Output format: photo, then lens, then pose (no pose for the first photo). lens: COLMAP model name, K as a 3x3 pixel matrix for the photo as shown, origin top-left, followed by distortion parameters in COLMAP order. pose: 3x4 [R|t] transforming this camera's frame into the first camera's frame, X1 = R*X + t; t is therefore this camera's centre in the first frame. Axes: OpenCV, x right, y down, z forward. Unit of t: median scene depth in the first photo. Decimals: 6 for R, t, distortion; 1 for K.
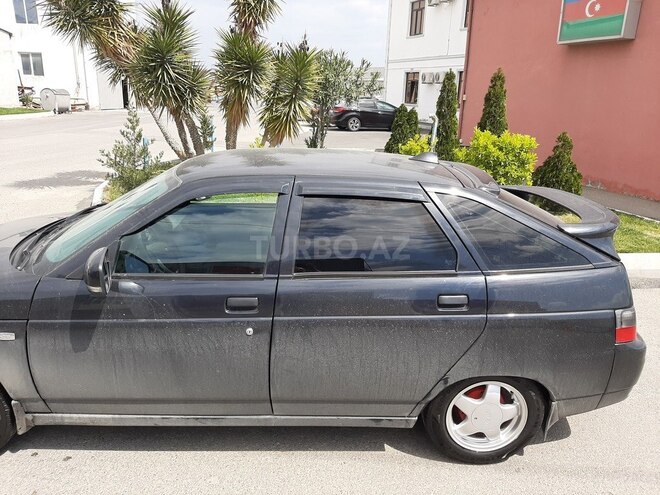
lens RADIAL K [[511.6, 0, 344.8], [0, 511.6, 257.8], [0, 0, 1]] dist [0.033740, -0.069914]
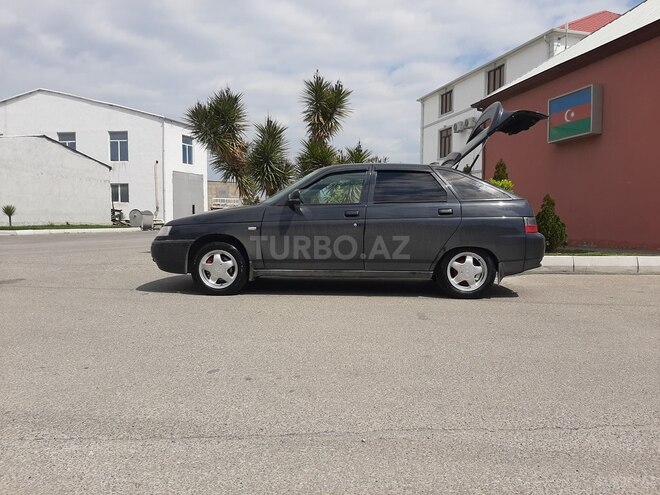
lens RADIAL K [[502.4, 0, 346.3], [0, 502.4, 258.3], [0, 0, 1]] dist [0.047597, -0.078589]
pose [[0.996712, -0.027350, -0.076274, -0.017701], [0.009117, 0.973188, -0.229829, 0.234685], [0.080515, 0.228377, 0.970238, -0.335772]]
